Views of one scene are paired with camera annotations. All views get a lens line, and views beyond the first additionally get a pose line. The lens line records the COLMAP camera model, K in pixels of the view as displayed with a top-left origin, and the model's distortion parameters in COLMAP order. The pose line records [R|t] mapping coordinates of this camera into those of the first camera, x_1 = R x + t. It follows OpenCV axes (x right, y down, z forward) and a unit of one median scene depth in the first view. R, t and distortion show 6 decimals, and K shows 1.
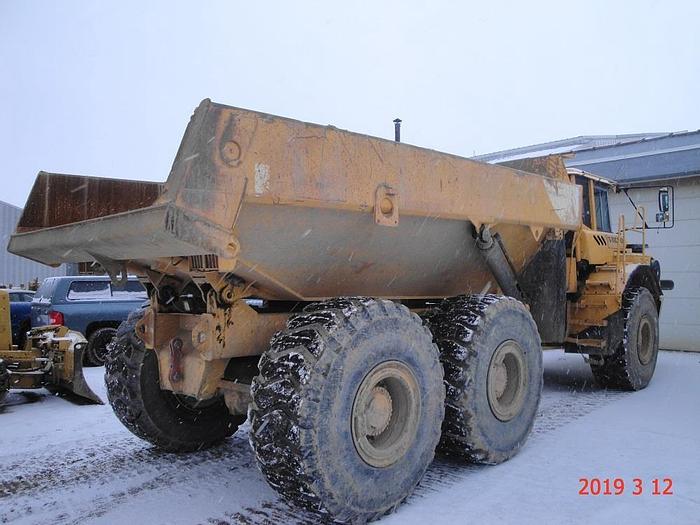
lens RADIAL K [[577.5, 0, 347.2], [0, 577.5, 267.5], [0, 0, 1]] dist [-0.120160, 0.020528]
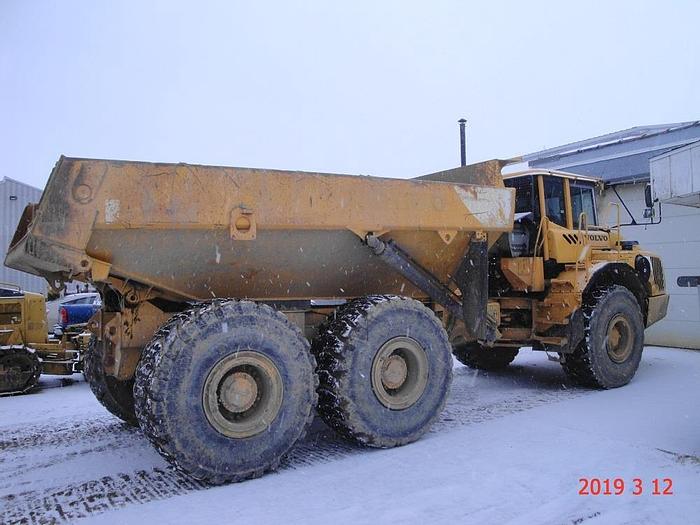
lens RADIAL K [[577.5, 0, 348.4], [0, 577.5, 268.1], [0, 0, 1]] dist [-0.120160, 0.020528]
pose [[0.978569, -0.019734, -0.204970, 0.462178], [0.020051, 0.999799, -0.000529, -0.006613], [0.204939, -0.003592, 0.978768, -0.119207]]
